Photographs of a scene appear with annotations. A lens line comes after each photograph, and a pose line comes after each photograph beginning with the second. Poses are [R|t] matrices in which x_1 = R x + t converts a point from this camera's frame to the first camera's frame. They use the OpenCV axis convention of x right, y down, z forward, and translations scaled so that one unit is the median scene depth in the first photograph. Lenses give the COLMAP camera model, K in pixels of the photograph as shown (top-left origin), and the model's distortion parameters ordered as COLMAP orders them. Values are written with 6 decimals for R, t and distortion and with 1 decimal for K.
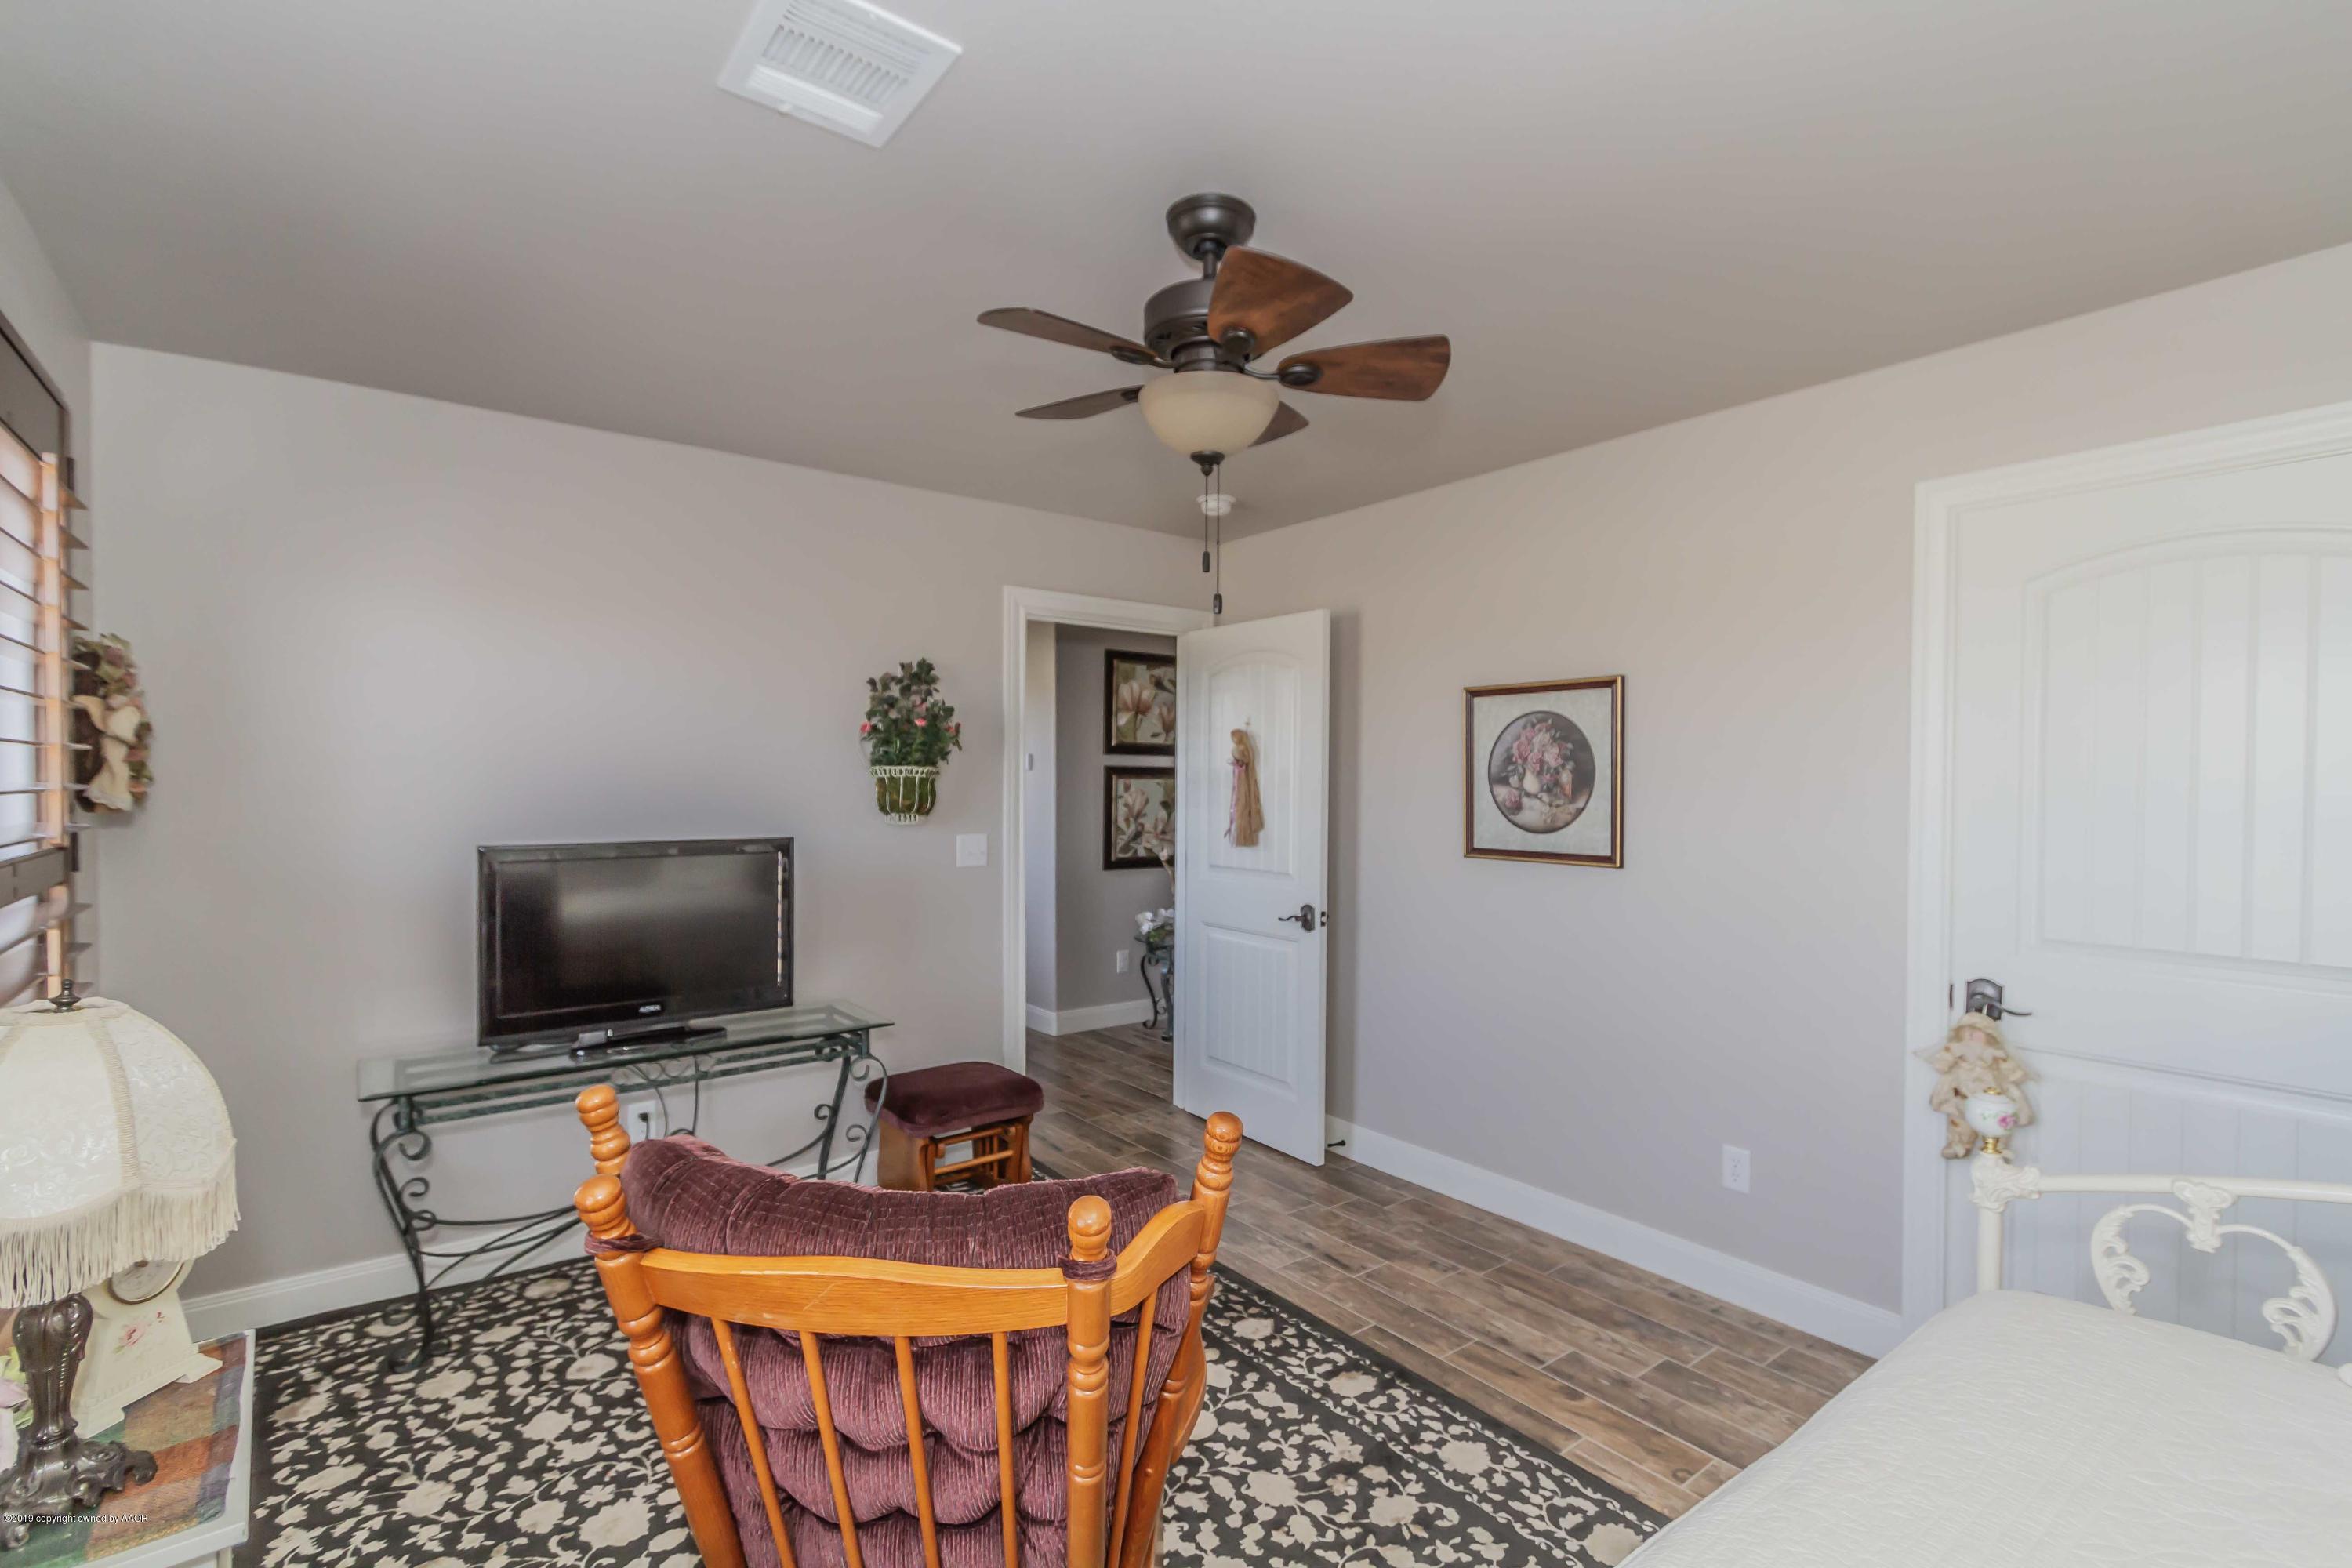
lens RADIAL K [[1084.3, 0, 1184.6], [0, 1084.3, 789.7], [0, 0, 1]] dist [-0.000534, 0.000090]
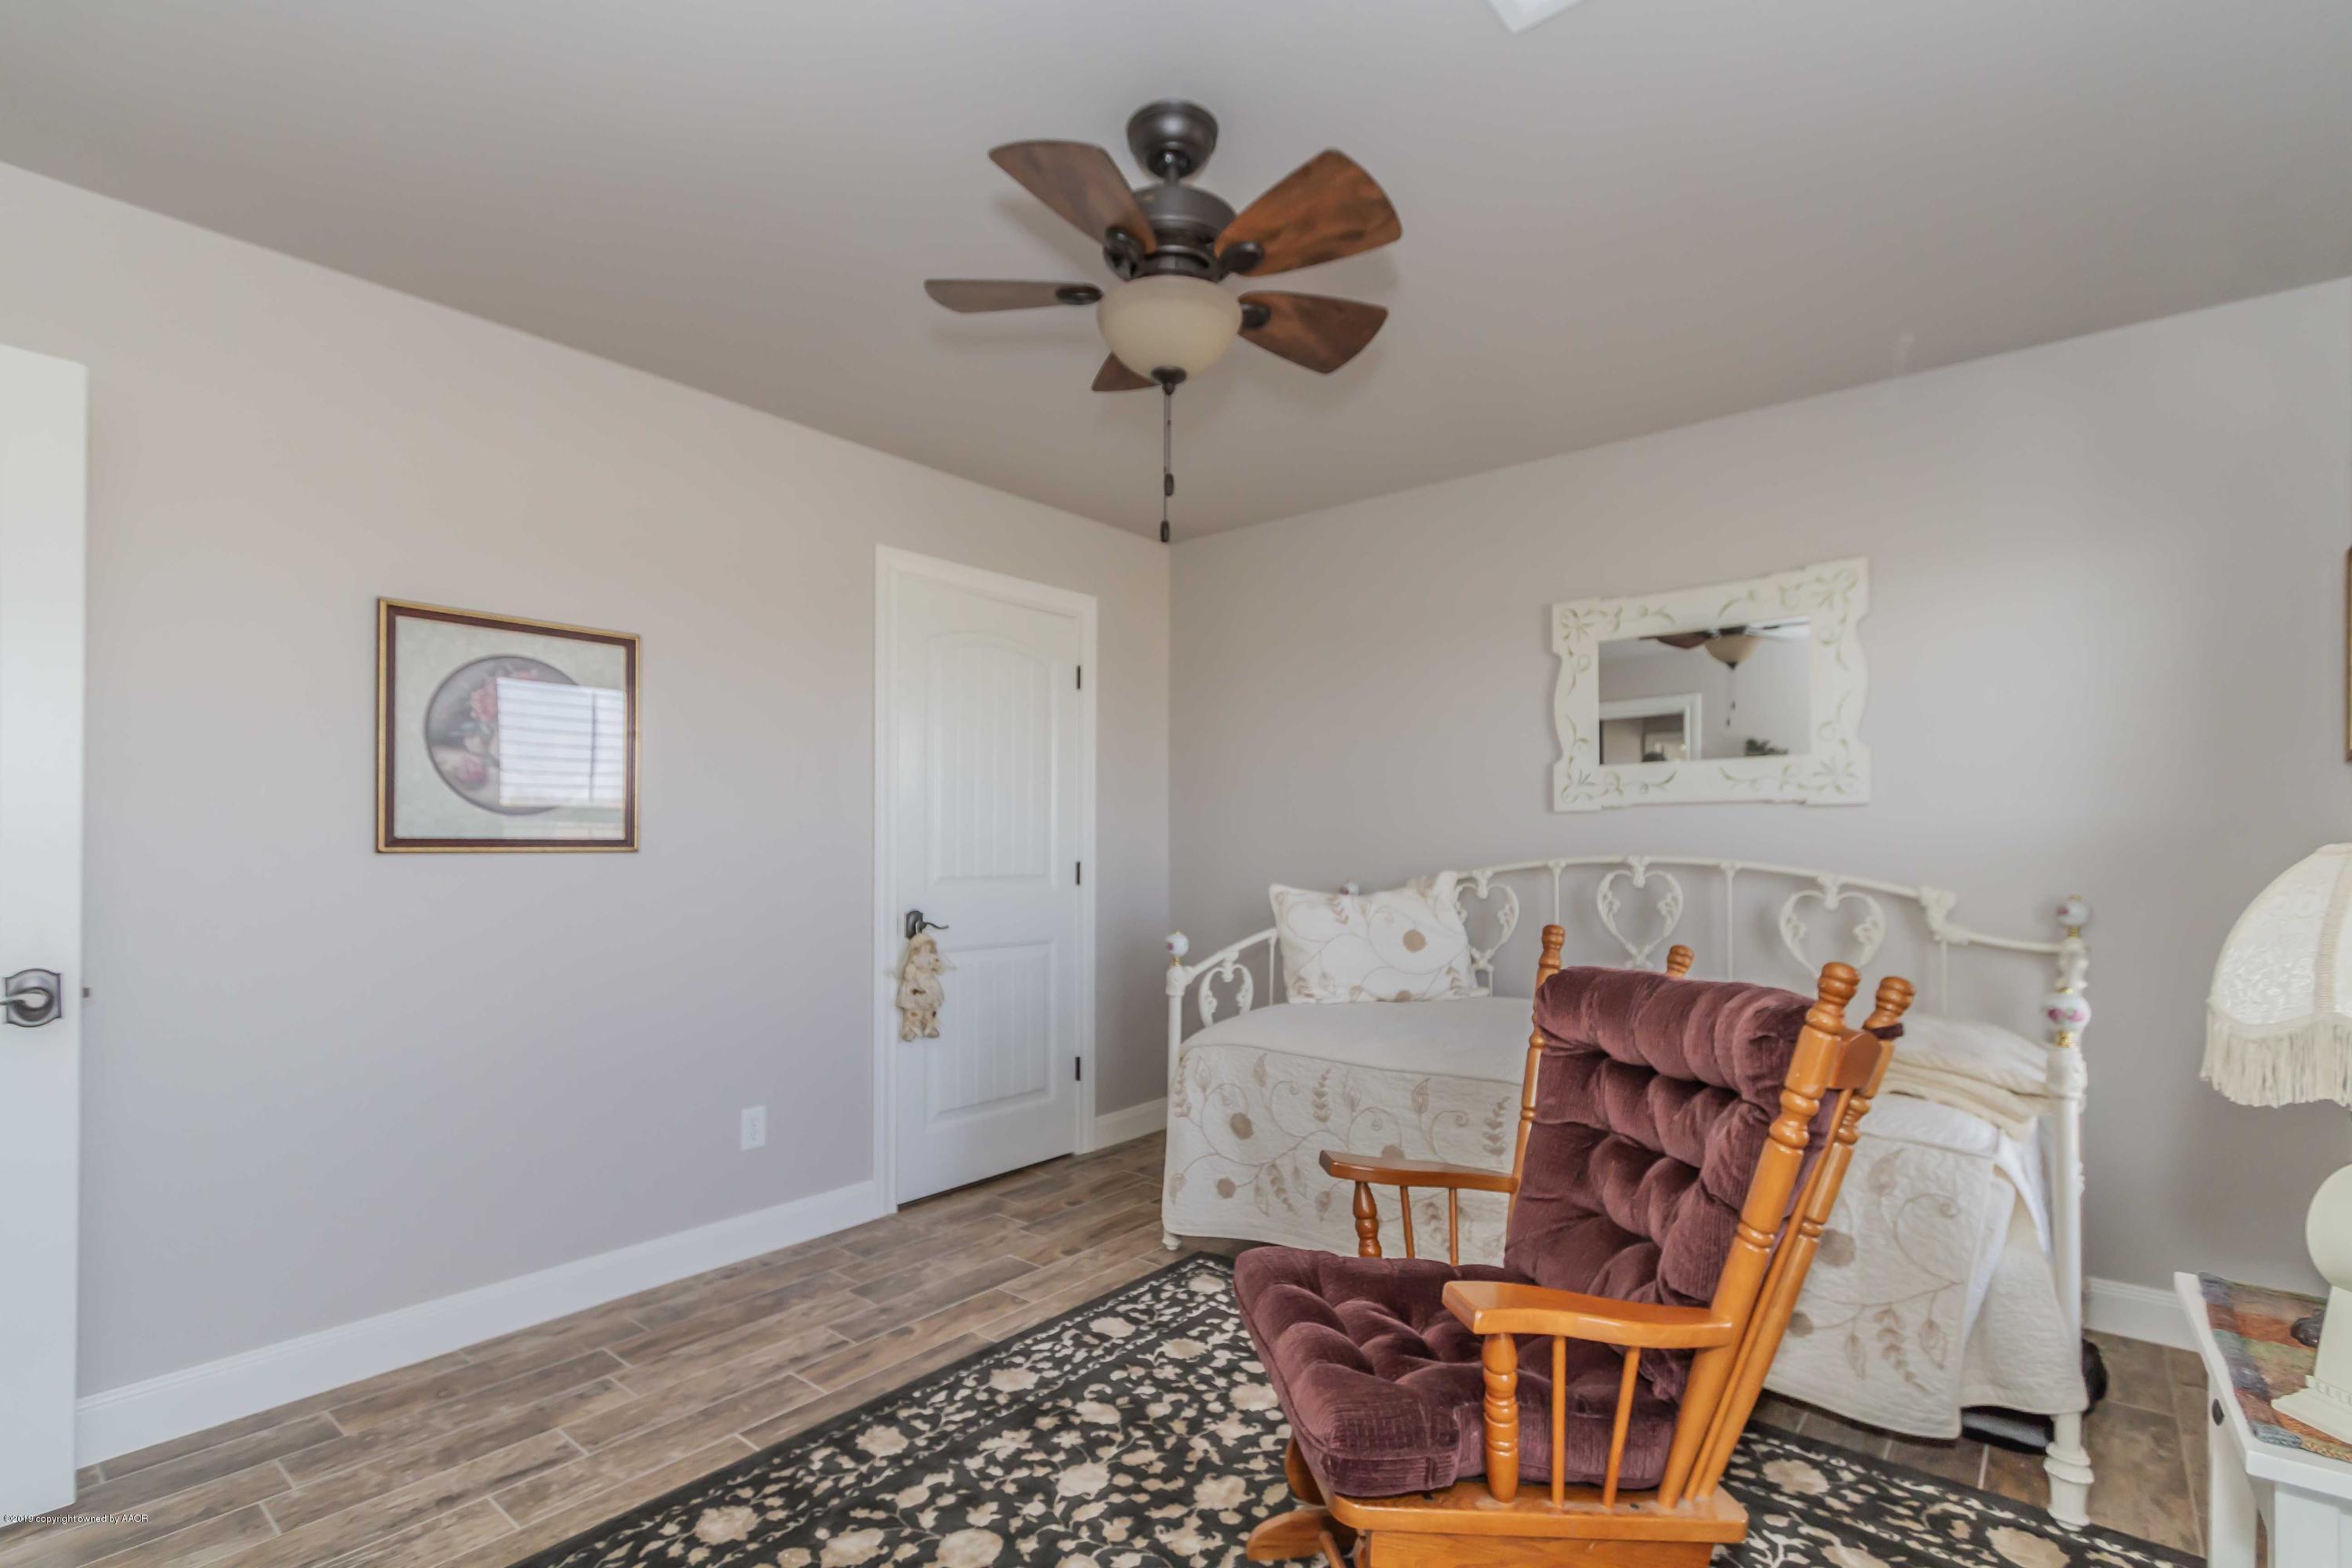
lens RADIAL K [[1116.6, 0, 1181.3], [0, 1116.6, 844.2], [0, 0, 1]] dist [-0.000341, -0.000013]
pose [[-0.243782, -0.000864, 0.969830, -0.717285], [0.007796, 0.999966, 0.002850, 0.080308], [-0.969799, 0.008255, -0.243767, 0.948116]]
